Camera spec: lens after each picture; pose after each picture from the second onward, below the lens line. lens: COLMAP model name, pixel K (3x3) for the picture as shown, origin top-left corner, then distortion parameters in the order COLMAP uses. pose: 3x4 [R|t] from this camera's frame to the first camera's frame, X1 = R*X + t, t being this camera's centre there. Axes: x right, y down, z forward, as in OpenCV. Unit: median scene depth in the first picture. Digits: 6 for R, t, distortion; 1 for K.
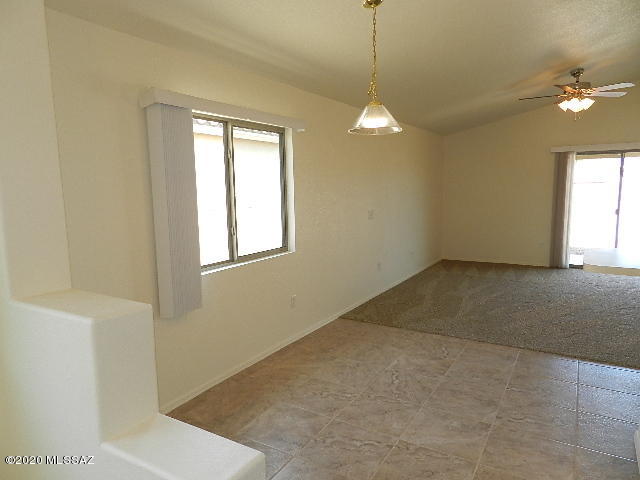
lens RADIAL K [[430.4, 0, 321.0], [0, 430.4, 243.1], [0, 0, 1]] dist [0.008862, -0.003010]
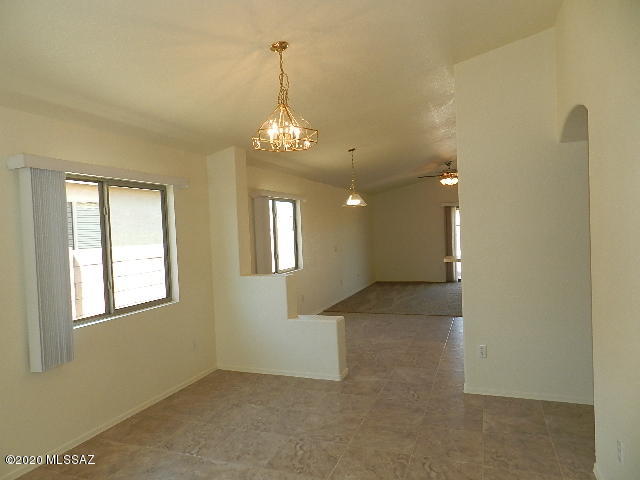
lens RADIAL K [[430.4, 0, 325.2], [0, 430.4, 240.9], [0, 0, 1]] dist [0.008862, -0.003010]
pose [[0.981957, -0.024389, 0.187523, -0.229457], [0.044414, 0.993654, -0.103337, 0.070696], [-0.183813, 0.109801, 0.976809, -0.571590]]
